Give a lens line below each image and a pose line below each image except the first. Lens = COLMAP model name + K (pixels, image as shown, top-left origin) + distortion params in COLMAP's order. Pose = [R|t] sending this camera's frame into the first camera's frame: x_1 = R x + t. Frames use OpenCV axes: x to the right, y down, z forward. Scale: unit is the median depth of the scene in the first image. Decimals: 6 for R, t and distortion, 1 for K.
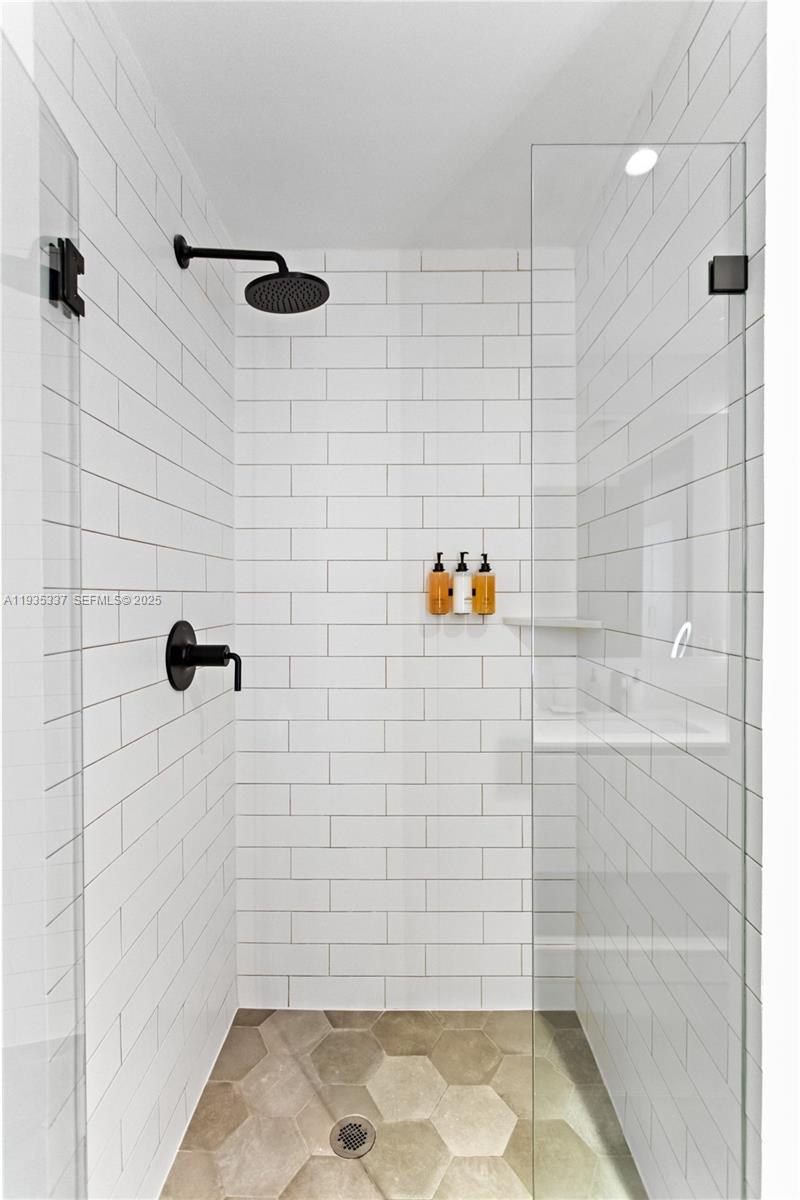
lens RADIAL K [[573.2, 0, 399.0], [0, 573.2, 600.2], [0, 0, 1]] dist [0.003426, -0.000542]
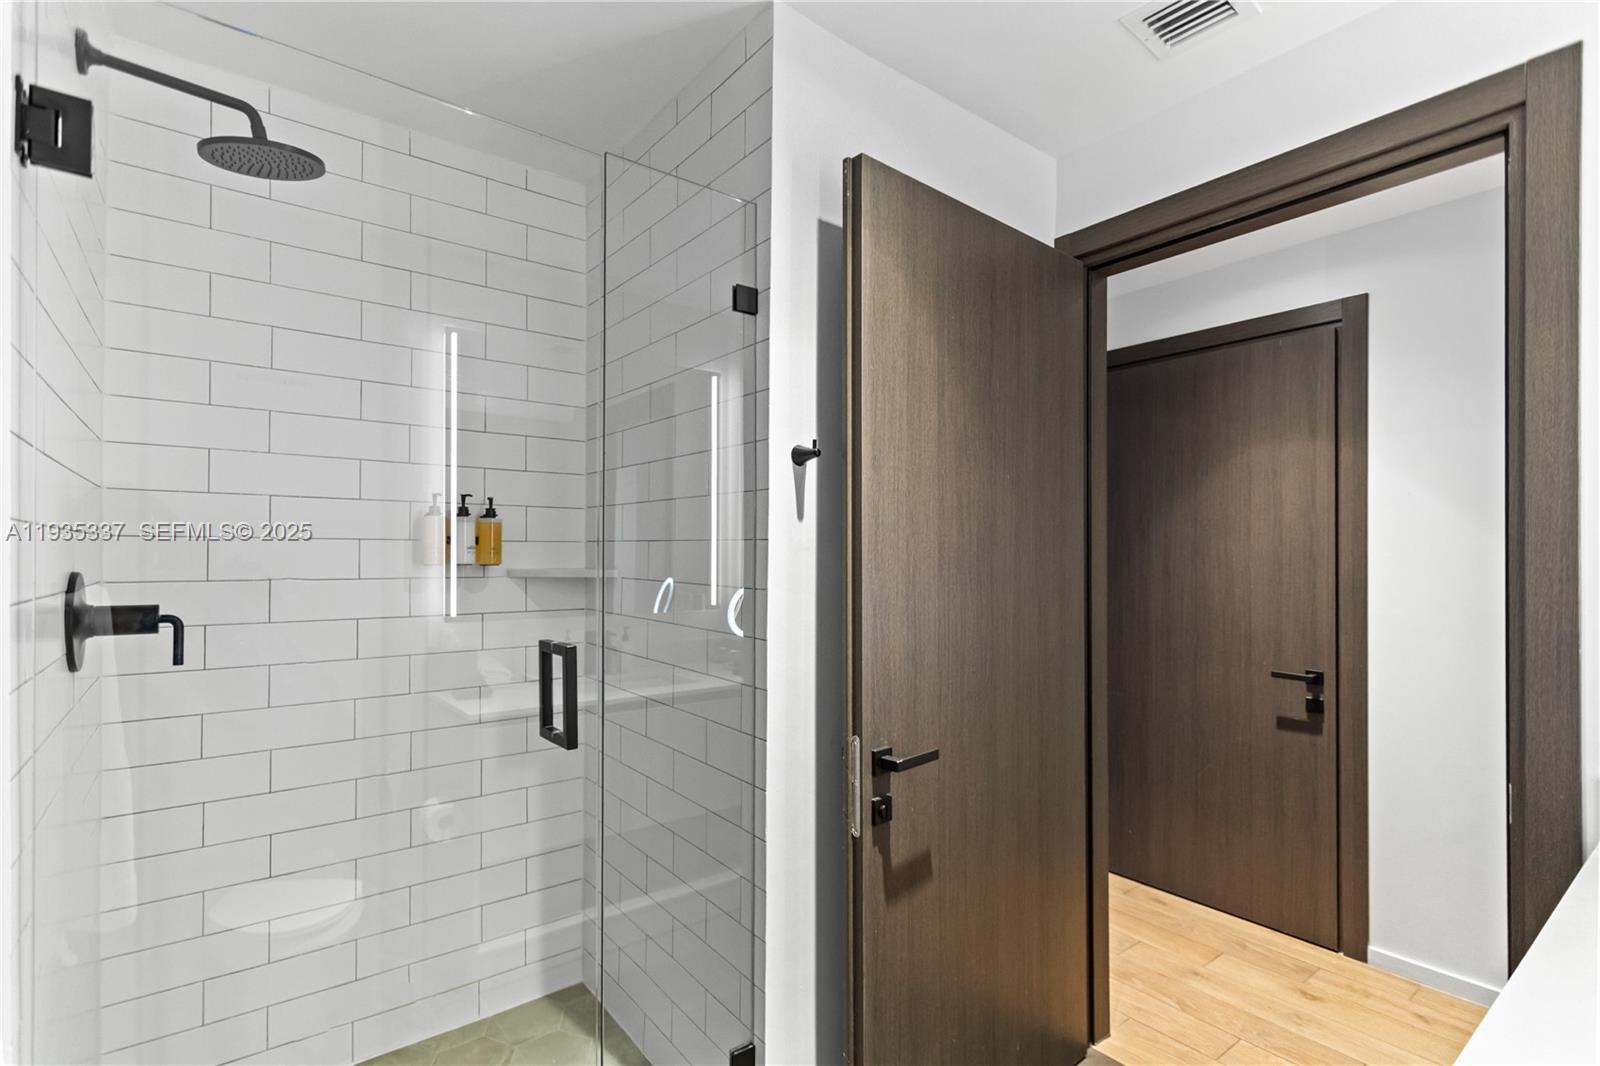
lens RADIAL K [[764.3, 0, 796.7], [0, 764.3, 550.0], [0, 0, 1]] dist [0.003426, -0.000542]
pose [[0.781619, 0.008275, 0.623701, -0.219294], [0.000734, 0.999899, -0.014186, 0.018226], [-0.623756, 0.011546, 0.781534, -0.227474]]
